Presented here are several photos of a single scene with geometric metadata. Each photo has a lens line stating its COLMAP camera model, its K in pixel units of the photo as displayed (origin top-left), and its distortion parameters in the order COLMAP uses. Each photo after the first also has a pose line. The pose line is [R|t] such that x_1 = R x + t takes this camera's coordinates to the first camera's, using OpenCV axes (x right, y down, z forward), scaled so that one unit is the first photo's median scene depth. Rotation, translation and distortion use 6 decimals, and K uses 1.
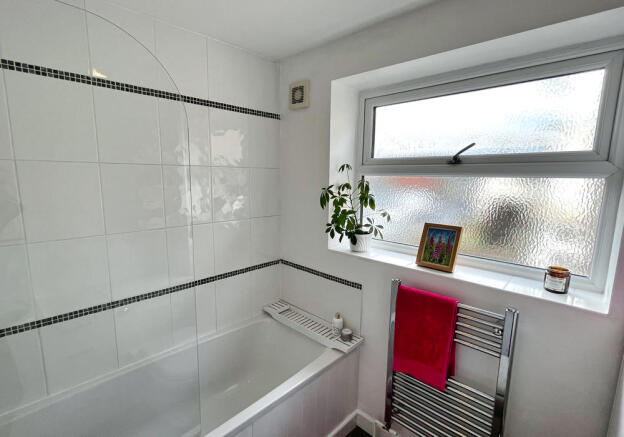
lens RADIAL K [[295.8, 0, 310.9], [0, 295.8, 220.4], [0, 0, 1]] dist [-0.000263, 0.000309]
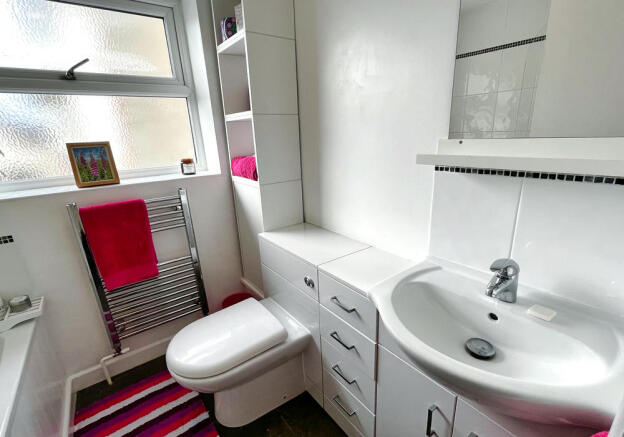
lens RADIAL K [[295.8, 0, 312.6], [0, 295.8, 219.7], [0, 0, 1]] dist [-0.000263, 0.000309]
pose [[0.152837, -0.302217, 0.940907, -0.462415], [0.199260, 0.941962, 0.270189, 0.142451], [-0.967955, 0.146190, 0.204186, 0.094854]]
